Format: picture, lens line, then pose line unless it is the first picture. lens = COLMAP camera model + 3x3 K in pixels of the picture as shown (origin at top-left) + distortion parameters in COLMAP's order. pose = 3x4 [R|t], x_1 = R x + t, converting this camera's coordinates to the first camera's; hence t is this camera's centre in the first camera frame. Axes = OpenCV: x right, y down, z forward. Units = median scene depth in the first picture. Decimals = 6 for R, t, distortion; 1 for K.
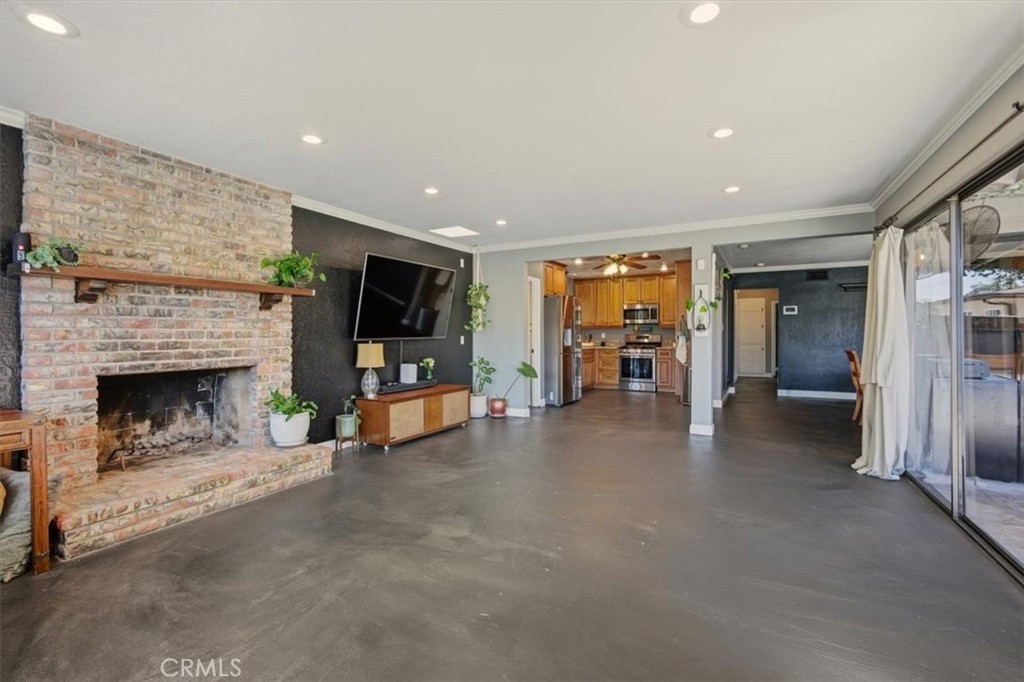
lens RADIAL K [[452.8, 0, 508.5], [0, 452.8, 334.1], [0, 0, 1]] dist [-0.009217, 0.004129]
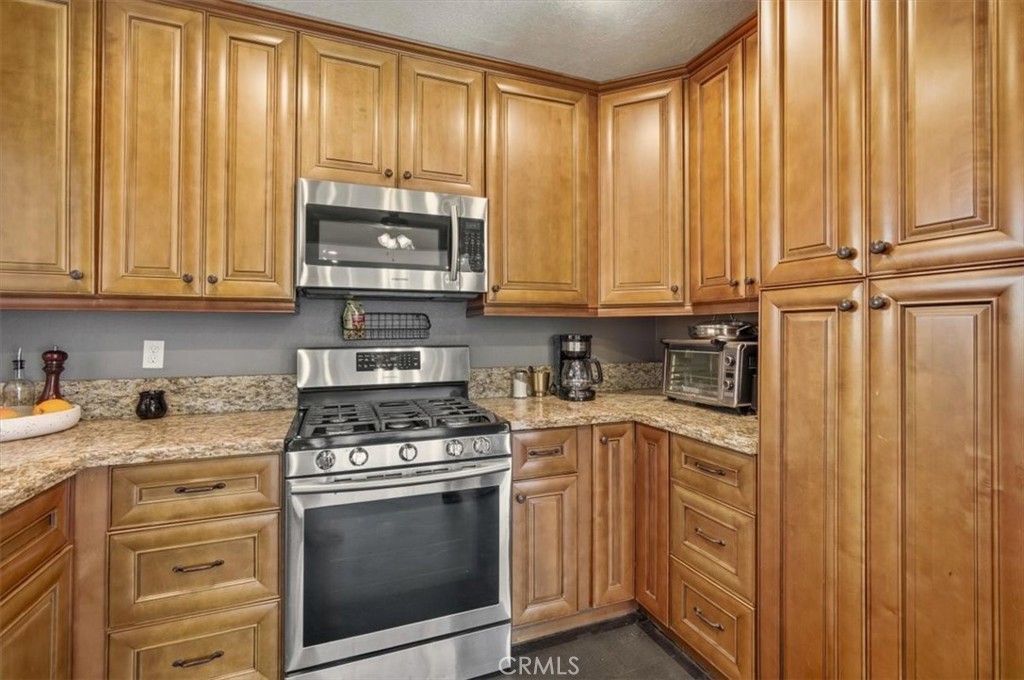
lens RADIAL K [[452.8, 0, 507.5], [0, 452.8, 333.7], [0, 0, 1]] dist [-0.009217, 0.004129]
pose [[0.647856, 0.003225, 0.761756, 0.172463], [-0.003317, 0.999994, -0.001413, -0.005178], [-0.761755, -0.001611, 0.647863, 0.818978]]
